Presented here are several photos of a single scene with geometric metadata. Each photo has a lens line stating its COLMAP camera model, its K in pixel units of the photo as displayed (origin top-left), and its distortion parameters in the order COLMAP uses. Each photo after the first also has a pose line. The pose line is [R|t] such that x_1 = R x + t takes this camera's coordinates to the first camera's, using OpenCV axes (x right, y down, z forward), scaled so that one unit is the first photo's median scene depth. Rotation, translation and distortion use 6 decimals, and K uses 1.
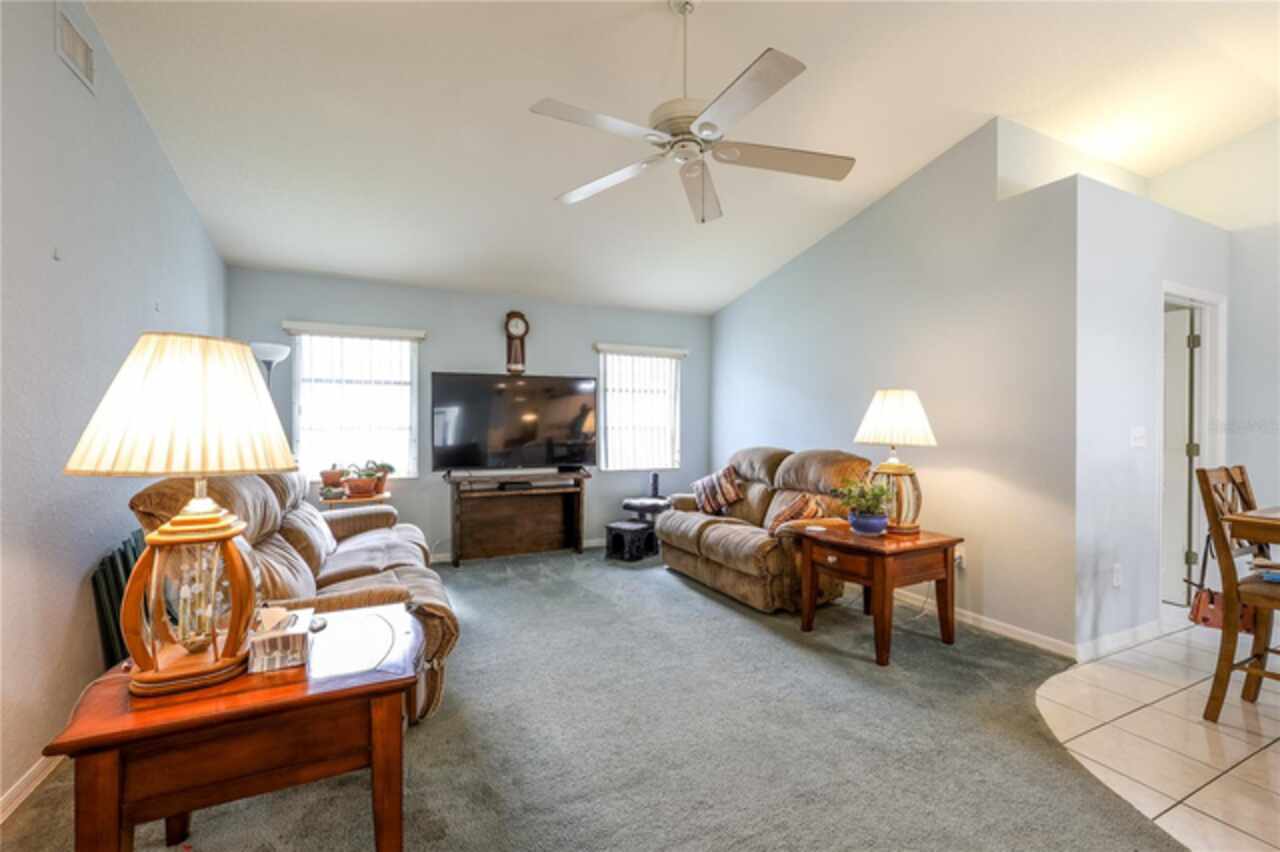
lens RADIAL K [[530.3, 0, 651.9], [0, 530.3, 427.2], [0, 0, 1]] dist [0.000173, 0.000045]
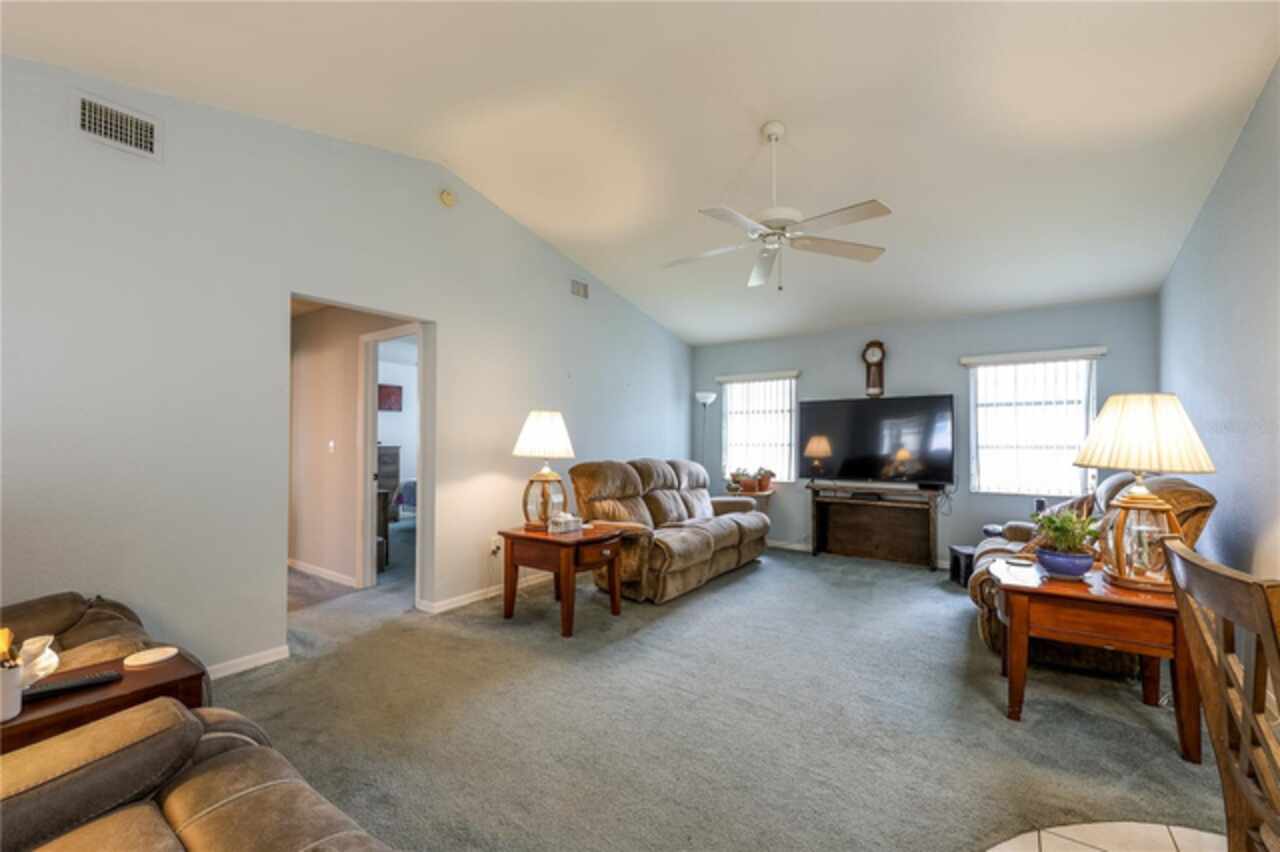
lens RADIAL K [[532.1, 0, 626.9], [0, 532.1, 432.8], [0, 0, 1]] dist [0.000302, -0.000073]
pose [[0.472149, -0.015005, -0.881391, 0.576045], [-0.007406, 0.999752, -0.020987, 0.002811], [0.881488, 0.016437, 0.471921, 0.016656]]
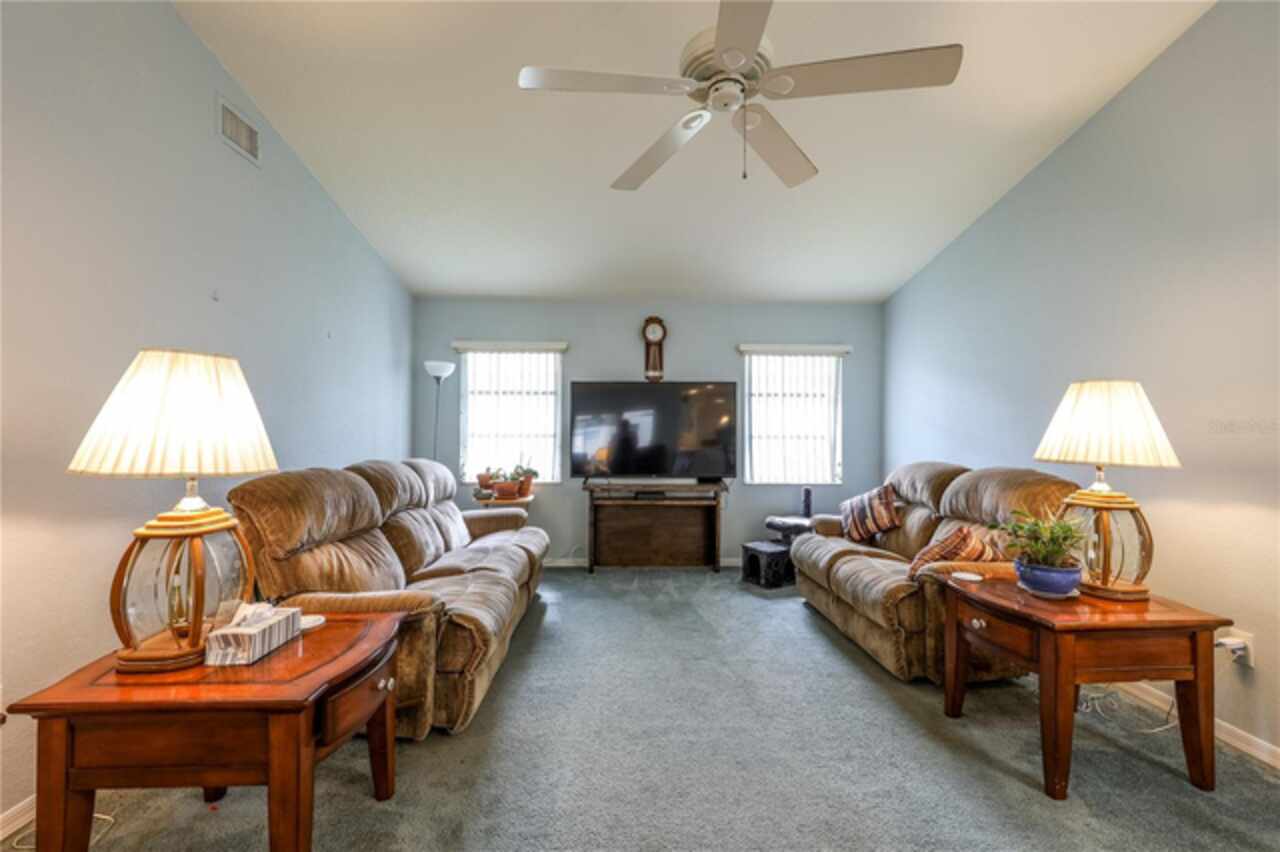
lens RADIAL K [[534.5, 0, 646.9], [0, 534.5, 425.8], [0, 0, 1]] dist [-0.000153, 0.000264]
pose [[0.917134, -0.002383, -0.398572, 0.148074], [-0.004999, 0.999835, -0.017481, -0.000088], [0.398548, 0.018024, 0.916970, 0.112101]]
